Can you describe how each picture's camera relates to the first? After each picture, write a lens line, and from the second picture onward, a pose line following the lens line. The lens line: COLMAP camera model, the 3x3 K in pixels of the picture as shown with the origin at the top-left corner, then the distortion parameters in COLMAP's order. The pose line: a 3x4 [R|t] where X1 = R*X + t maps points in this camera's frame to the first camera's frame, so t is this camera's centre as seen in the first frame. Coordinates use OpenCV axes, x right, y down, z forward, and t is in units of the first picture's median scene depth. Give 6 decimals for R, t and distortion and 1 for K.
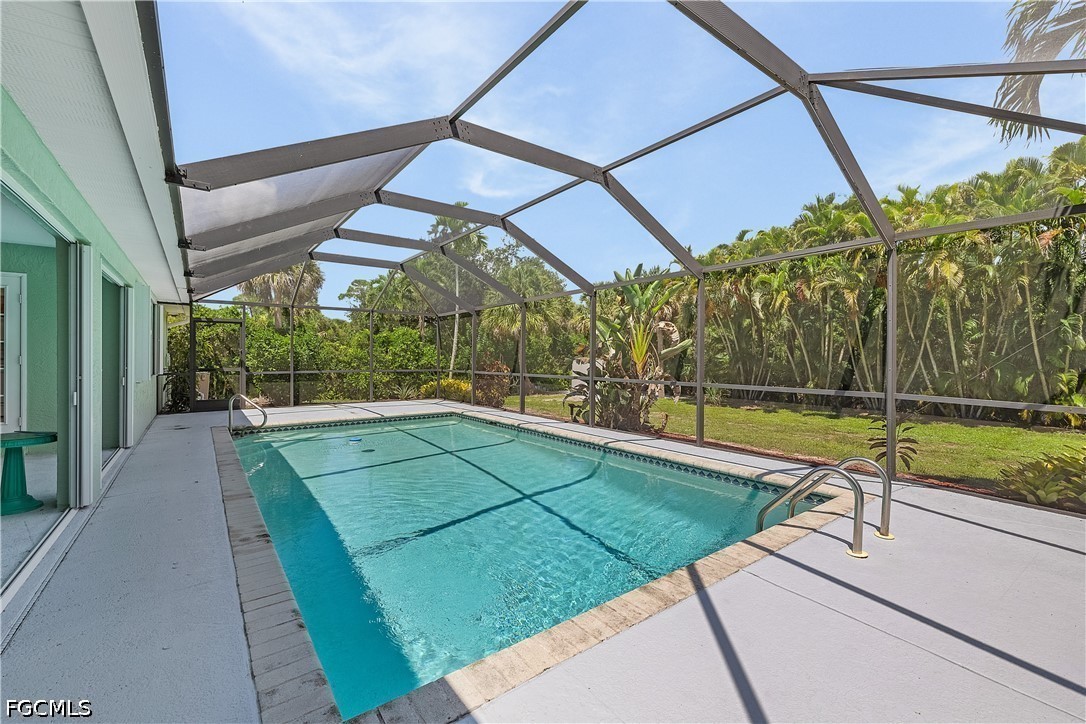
lens RADIAL K [[458.2, 0, 542.4], [0, 458.2, 359.9], [0, 0, 1]] dist [-0.000450, -0.000278]
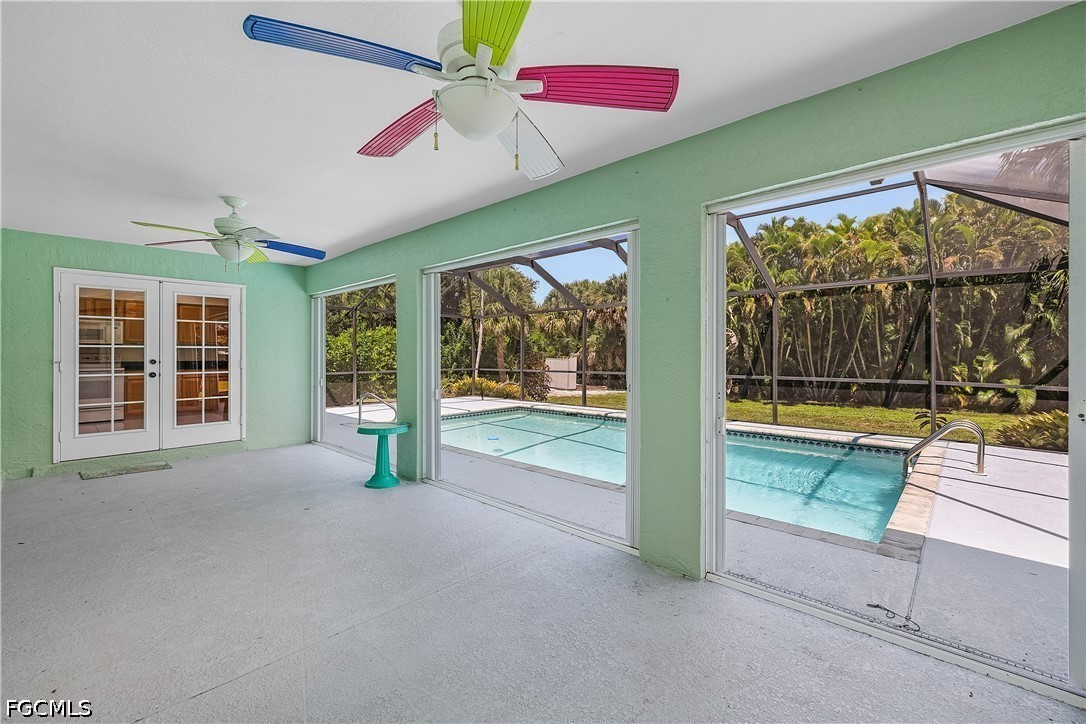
lens RADIAL K [[460.3, 0, 542.3], [0, 460.3, 353.2], [0, 0, 1]] dist [-0.000539, -0.000154]
pose [[0.984615, -0.005503, 0.174649, -0.253623], [0.007068, 0.999940, -0.008340, -0.004366], [-0.174592, 0.009446, 0.984595, -0.083568]]
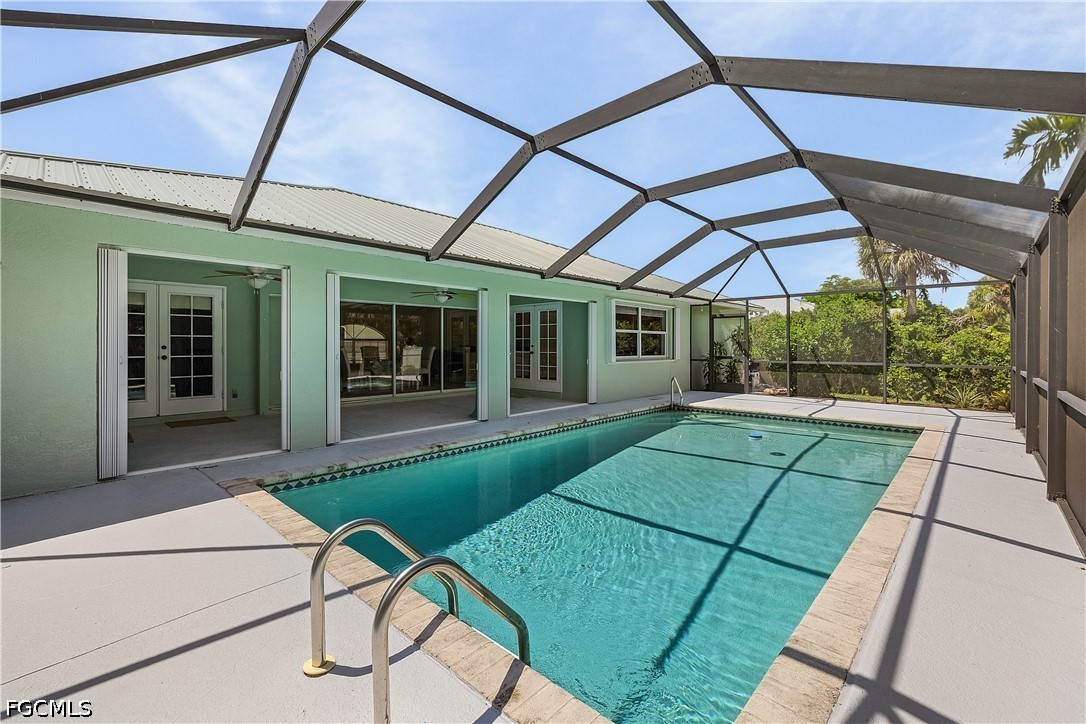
lens RADIAL K [[466.1, 0, 547.6], [0, 466.1, 351.8], [0, 0, 1]] dist [0.000455, 0.000117]
pose [[0.169096, 0.008762, -0.985561, 0.281731], [-0.007884, 0.999941, 0.007537, 0.000687], [0.985568, 0.006495, 0.169155, 0.250993]]
